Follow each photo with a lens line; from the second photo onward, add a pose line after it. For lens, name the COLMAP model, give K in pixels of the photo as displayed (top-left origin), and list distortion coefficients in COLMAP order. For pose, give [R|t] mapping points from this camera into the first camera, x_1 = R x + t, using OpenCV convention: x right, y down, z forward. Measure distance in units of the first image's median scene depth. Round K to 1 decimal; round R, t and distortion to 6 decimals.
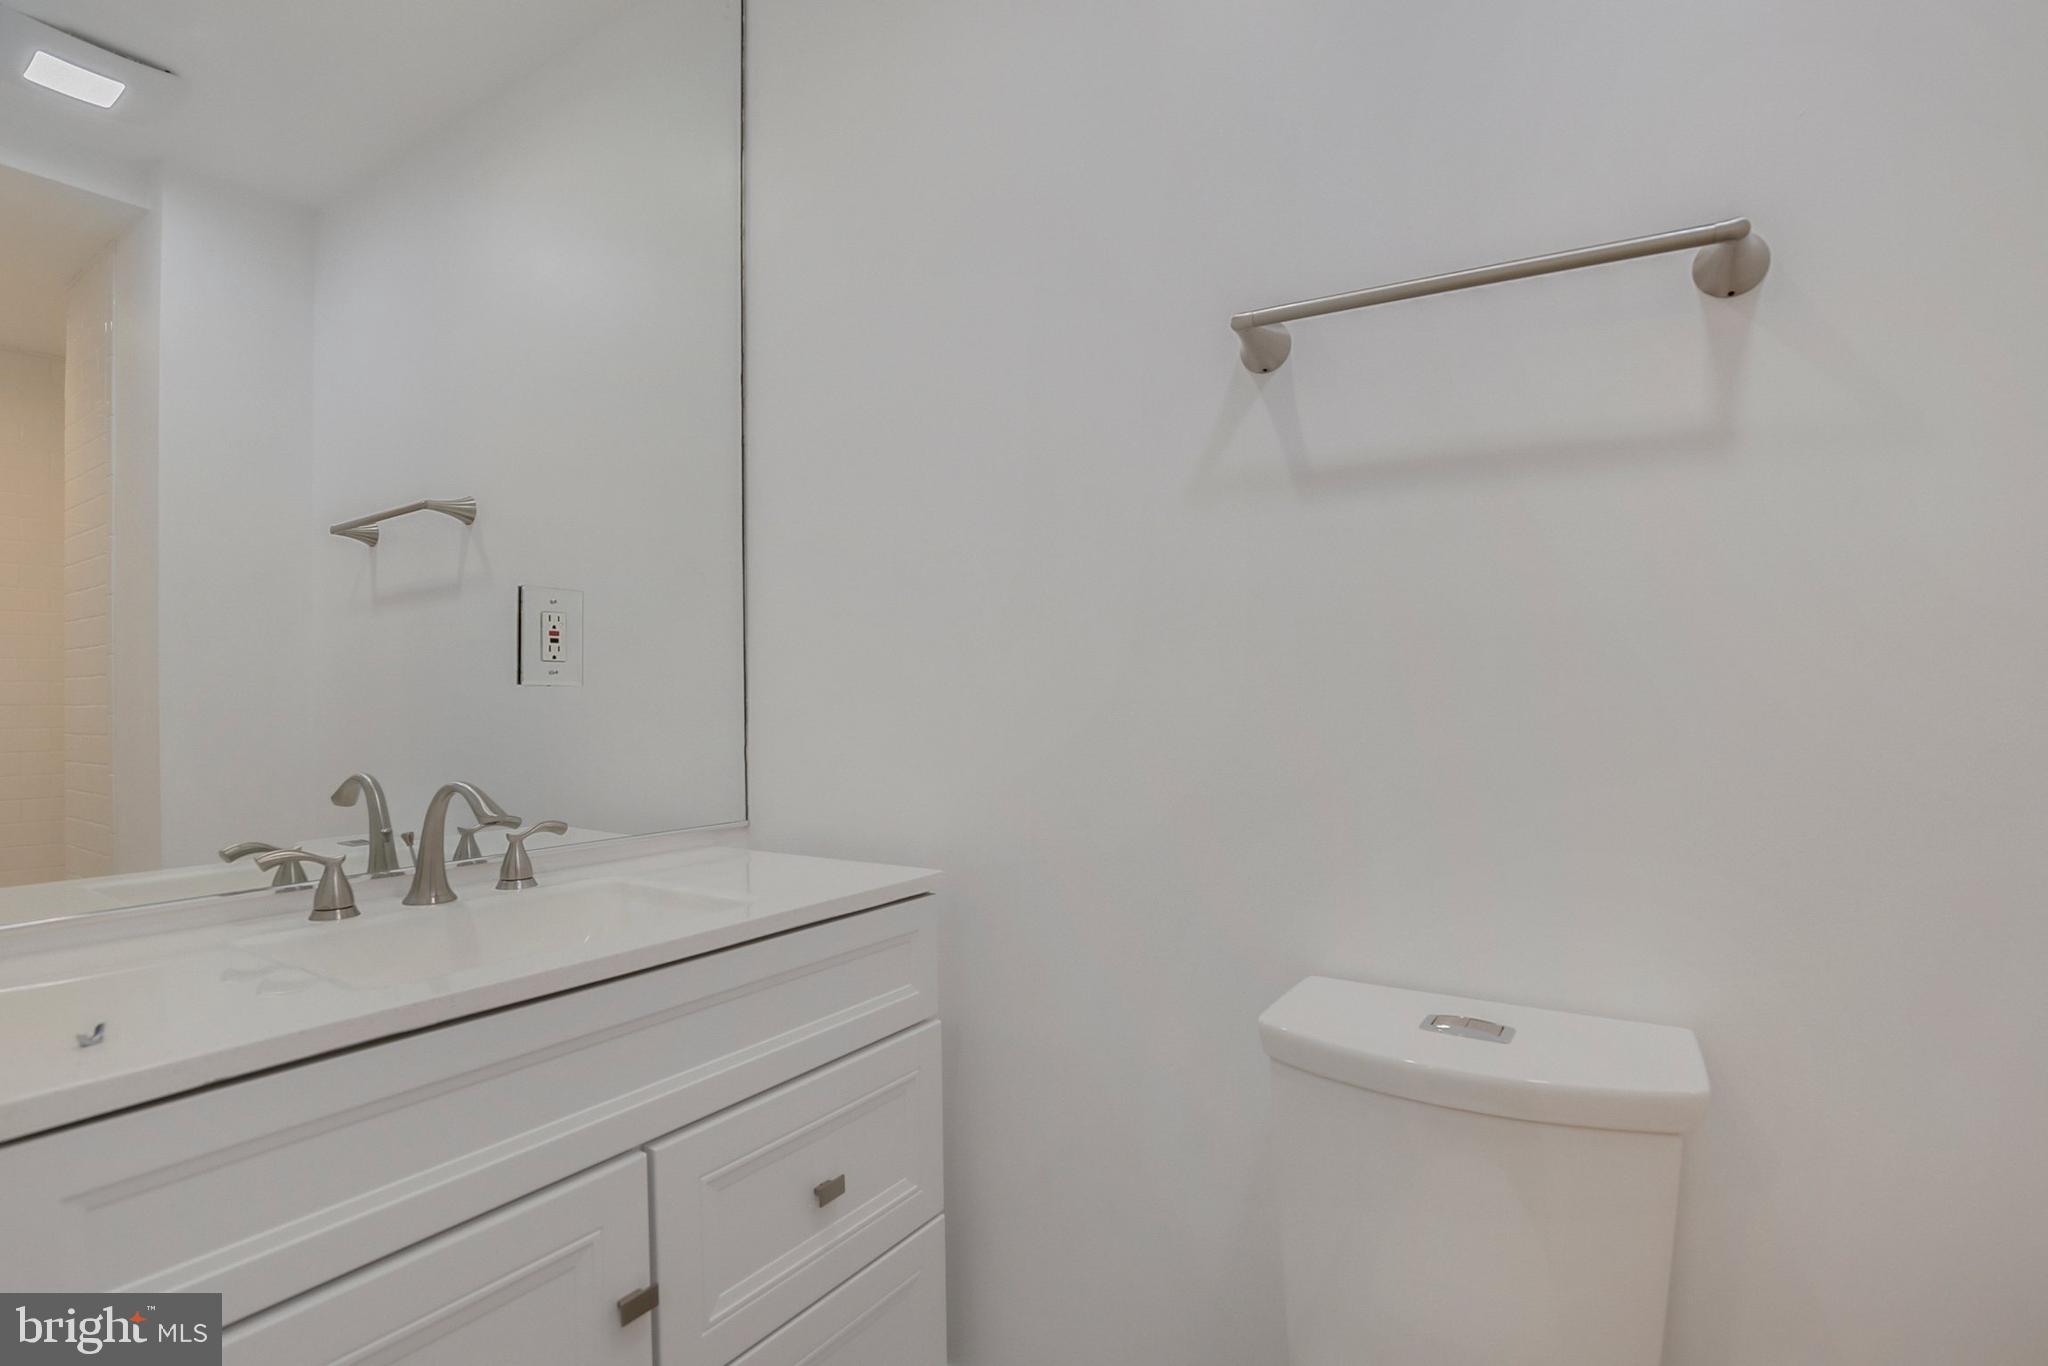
lens RADIAL K [[981.2, 0, 1038.0], [0, 981.2, 707.8], [0, 0, 1]] dist [-0.034623, 0.005704]
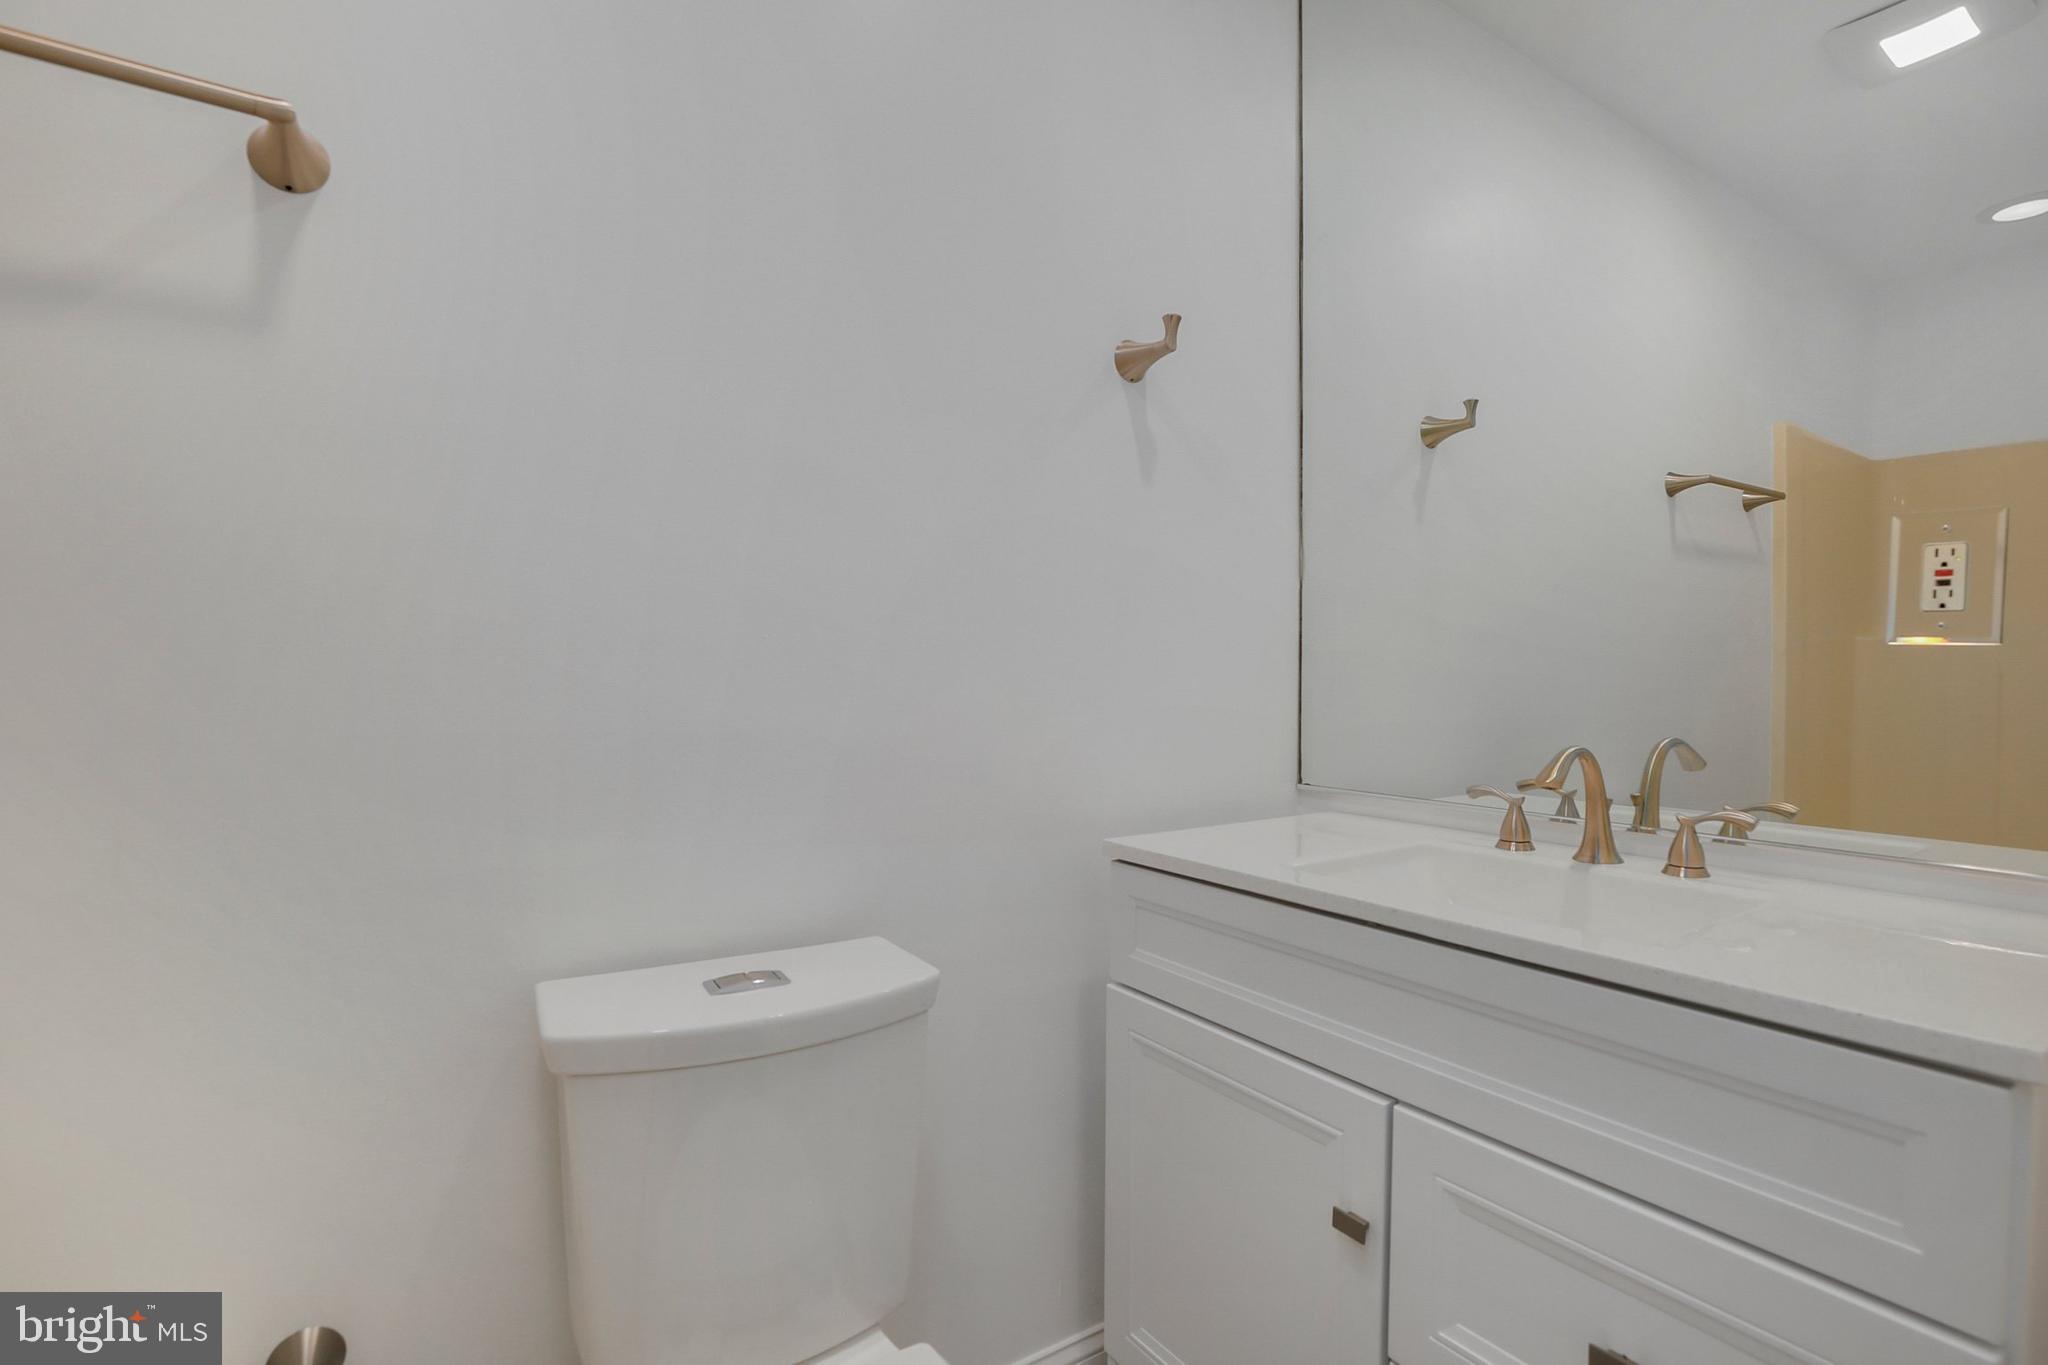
lens RADIAL K [[981.2, 0, 1038.0], [0, 981.2, 707.3], [0, 0, 1]] dist [-0.034623, 0.005704]
pose [[-0.395187, 0.044814, -0.917507, 0.517177], [-0.003384, 0.998731, 0.050239, -0.011909], [0.918594, 0.022959, -0.394534, 0.803097]]
